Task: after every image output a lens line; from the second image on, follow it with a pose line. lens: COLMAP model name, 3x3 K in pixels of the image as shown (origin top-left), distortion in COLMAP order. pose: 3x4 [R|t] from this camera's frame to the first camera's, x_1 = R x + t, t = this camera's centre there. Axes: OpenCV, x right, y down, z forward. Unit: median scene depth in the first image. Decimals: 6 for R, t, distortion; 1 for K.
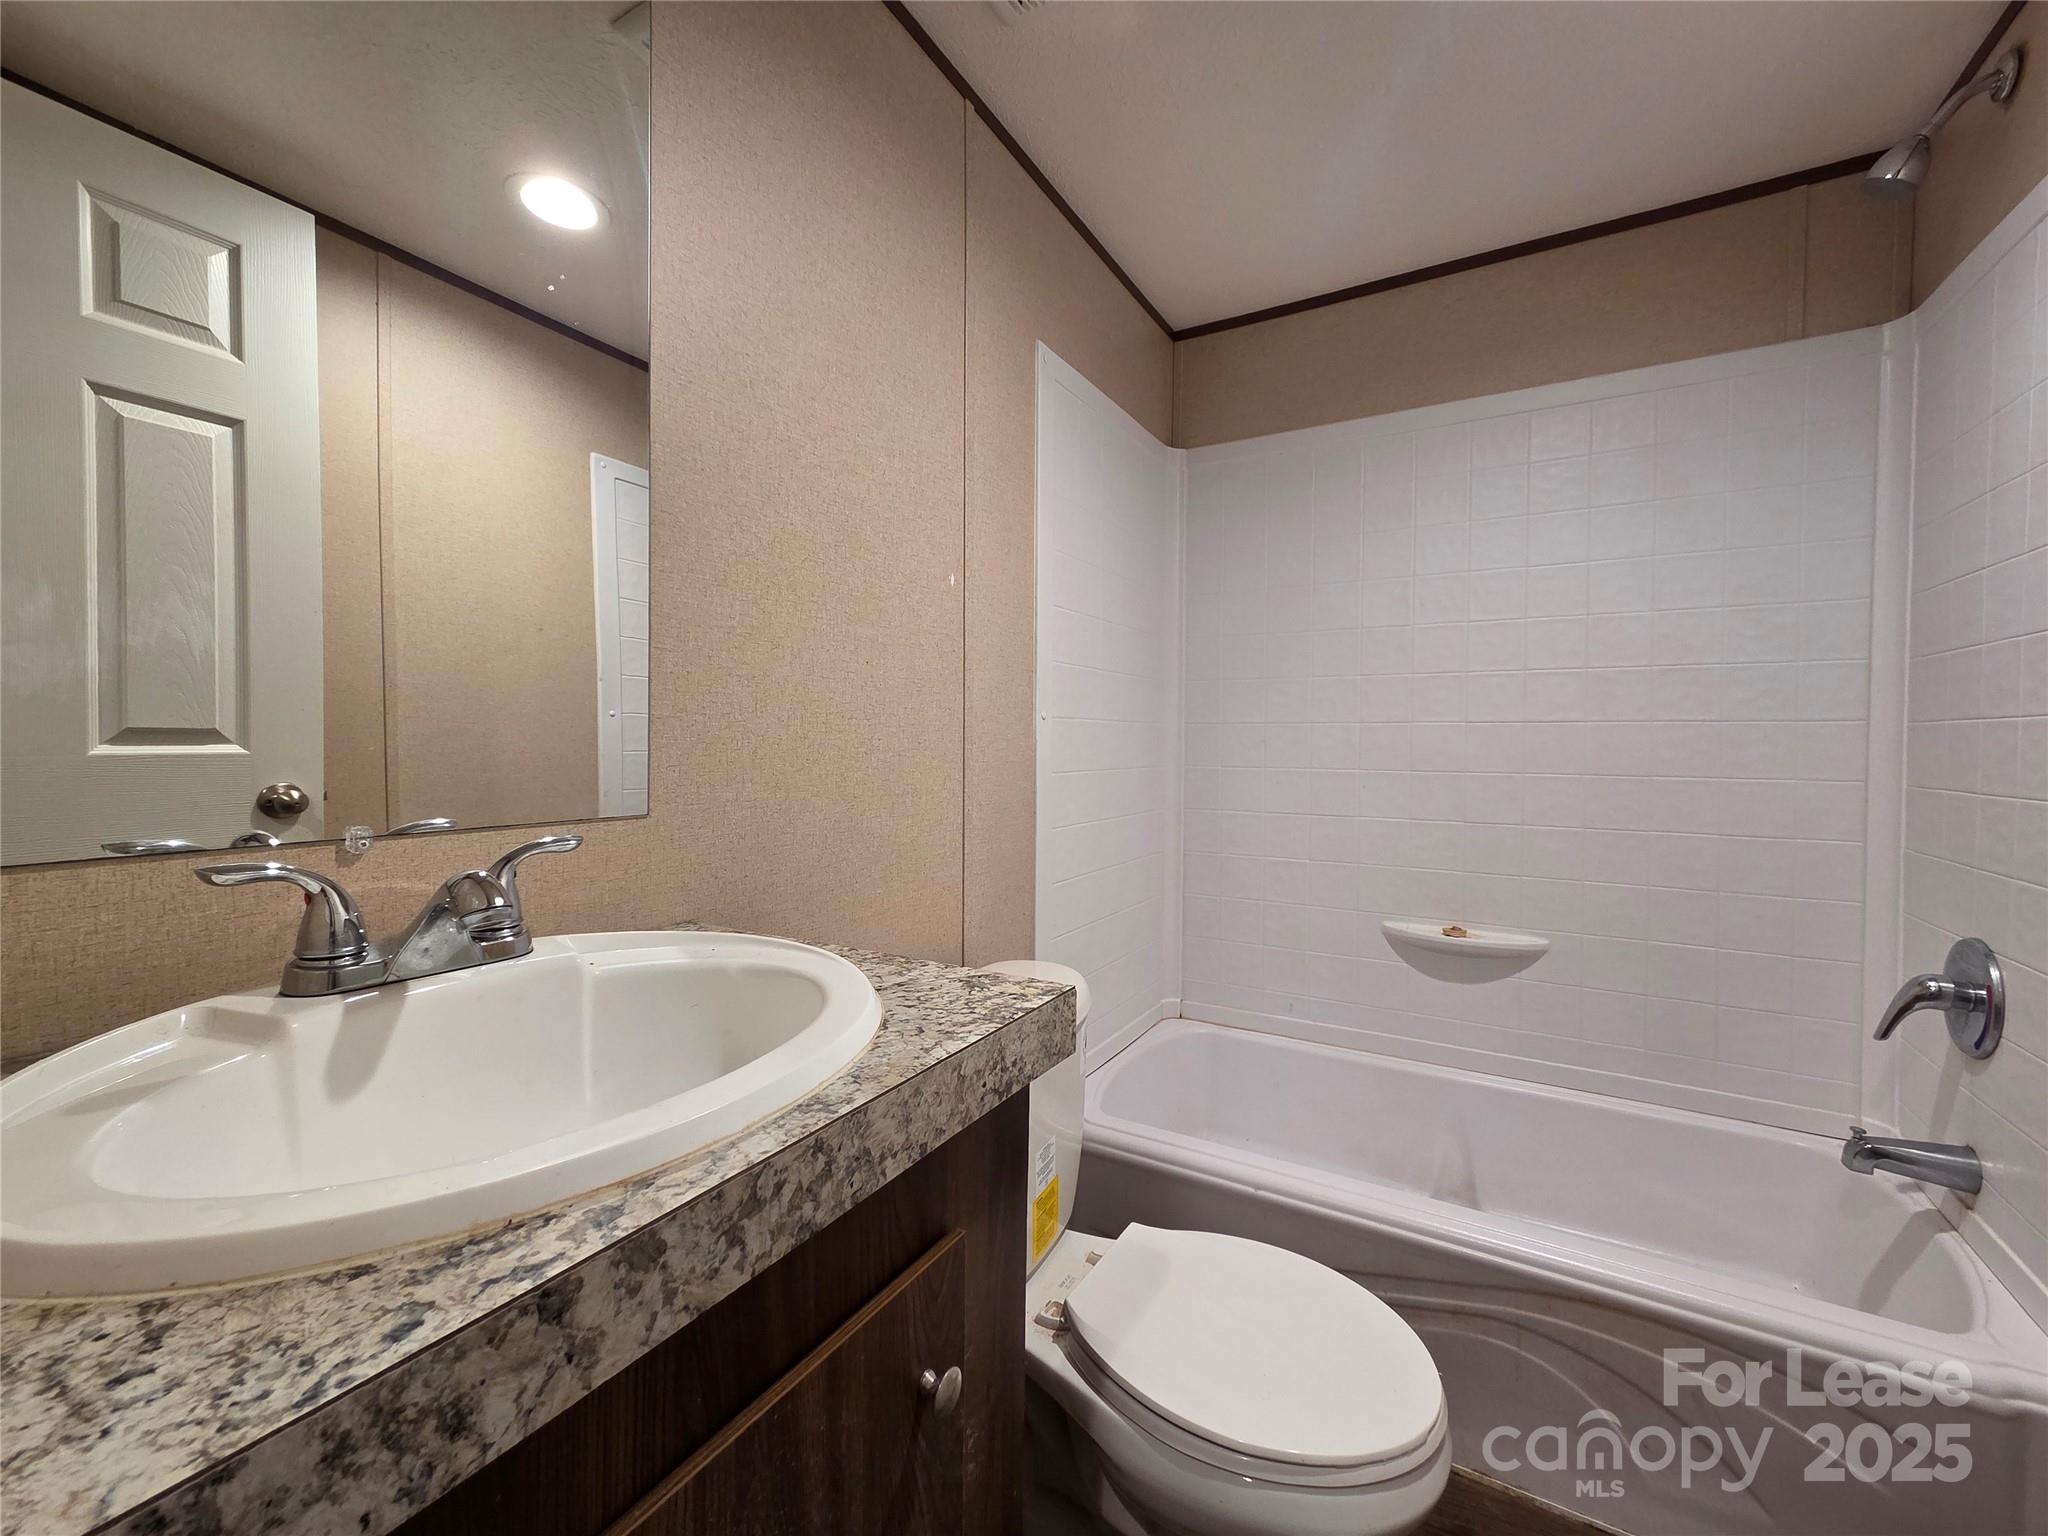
lens RADIAL K [[829.6, 0, 1024.0], [0, 829.6, 768.0], [0, 0, 1]] dist [0.001405, 0.000105]
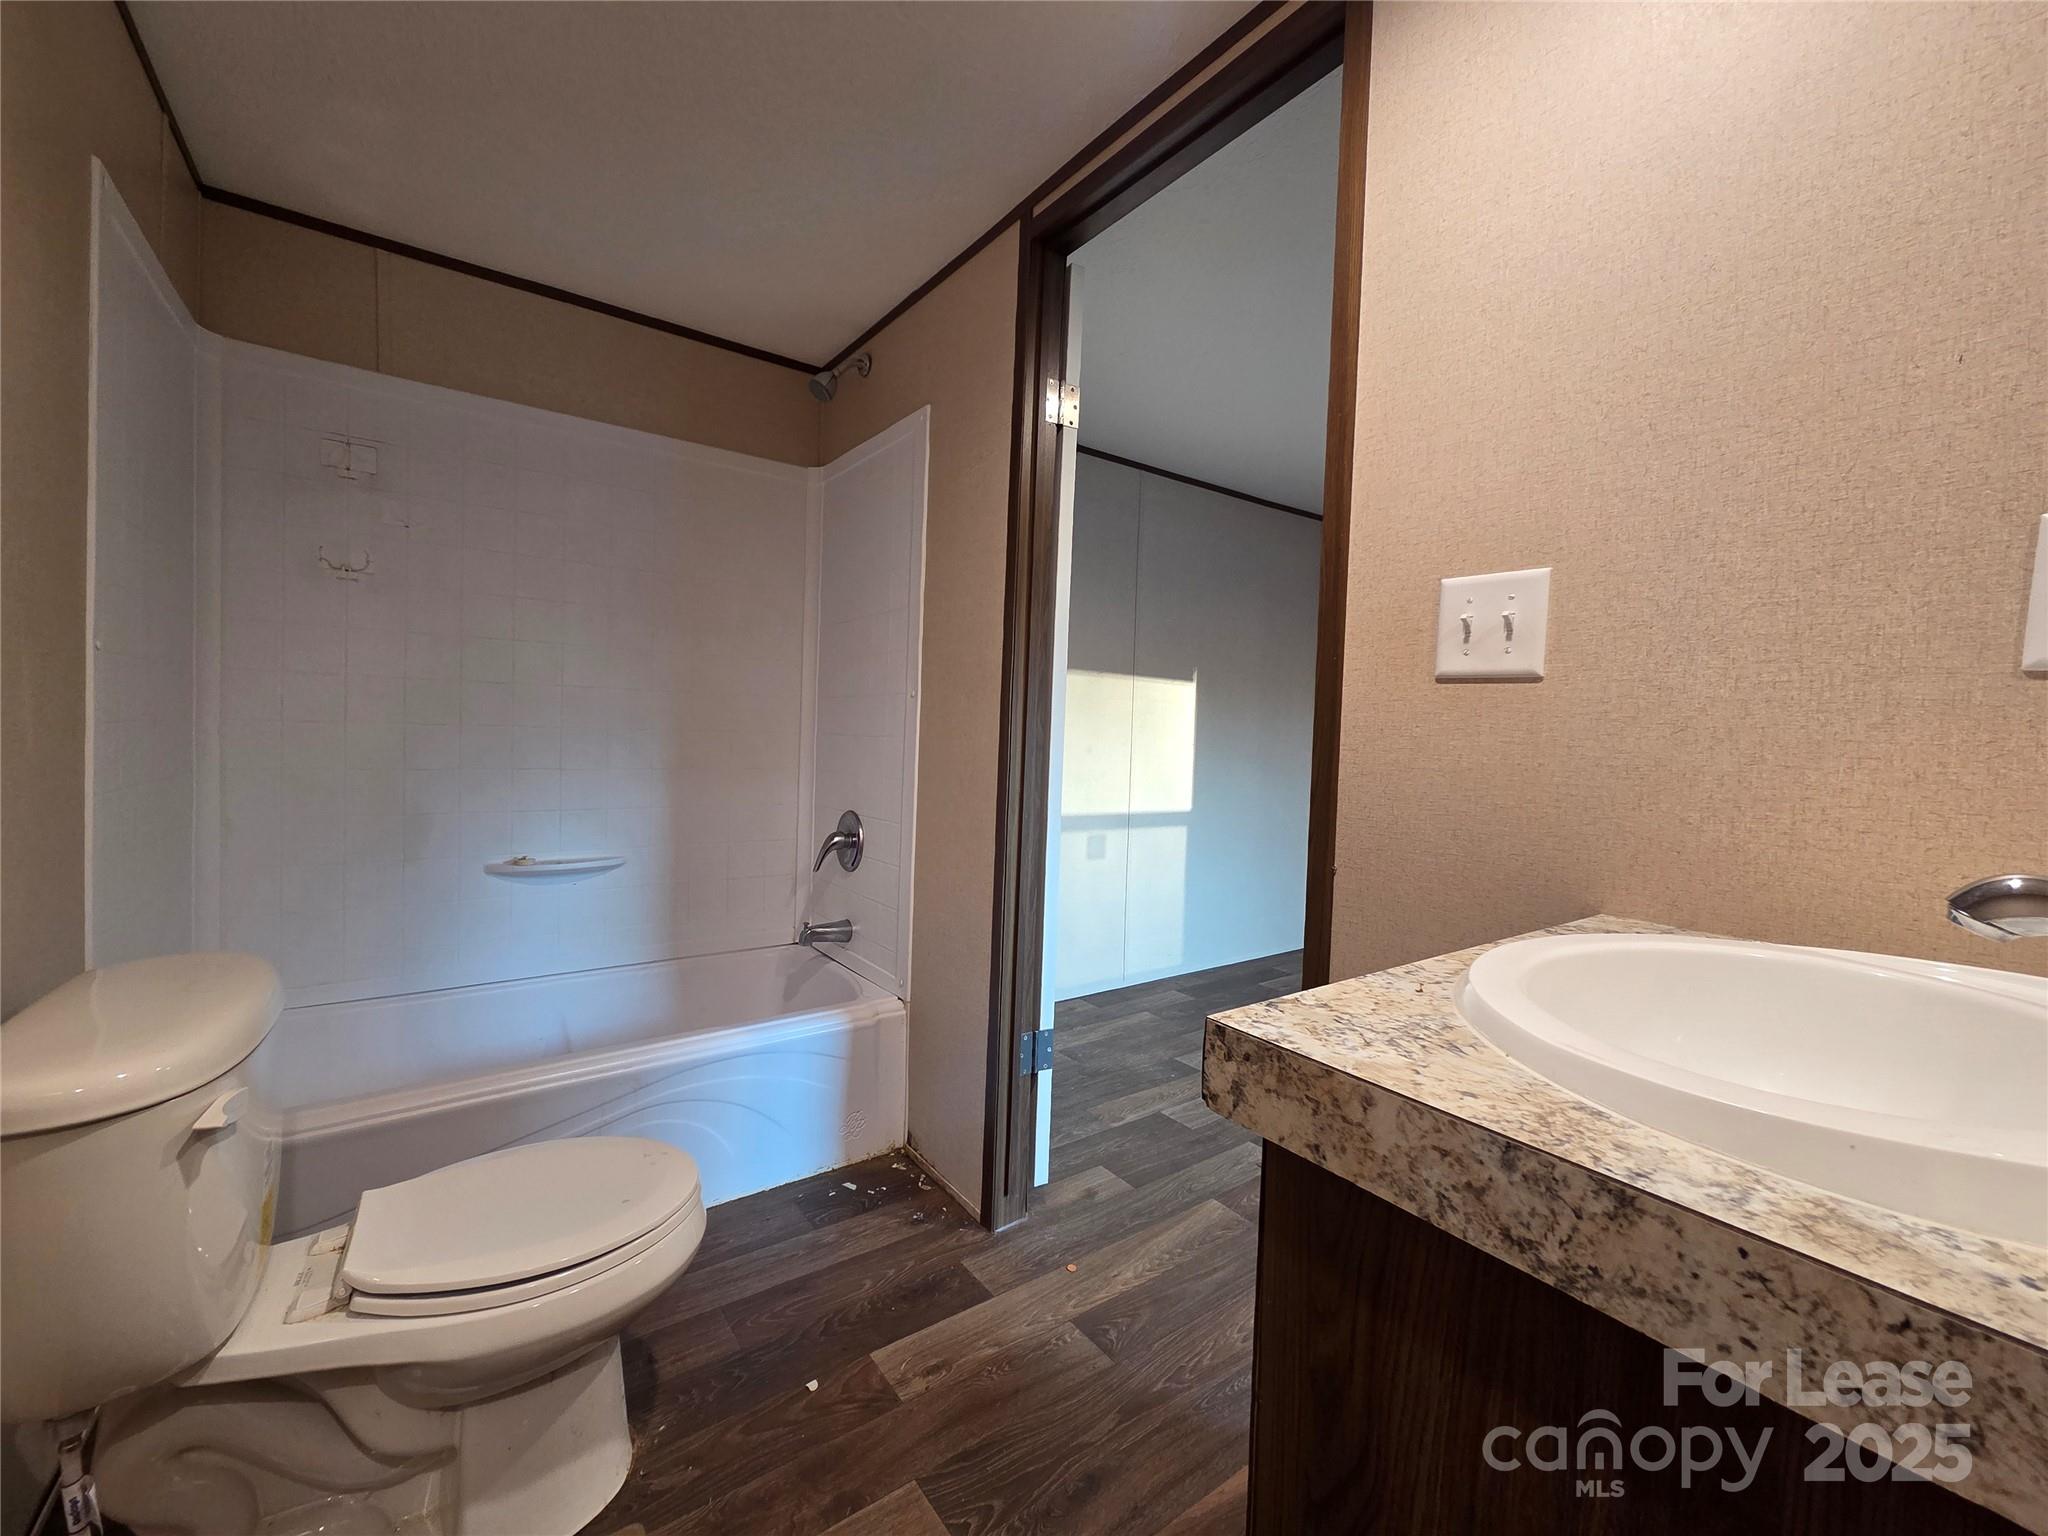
lens RADIAL K [[829.6, 0, 1024.0], [0, 829.6, 768.0], [0, 0, 1]] dist [0.001405, 0.000105]
pose [[-0.394446, 0.031344, -0.918384, 0.727785], [-0.062266, 0.996209, 0.060743, -0.126525], [0.916807, 0.081144, -0.390999, 0.784982]]
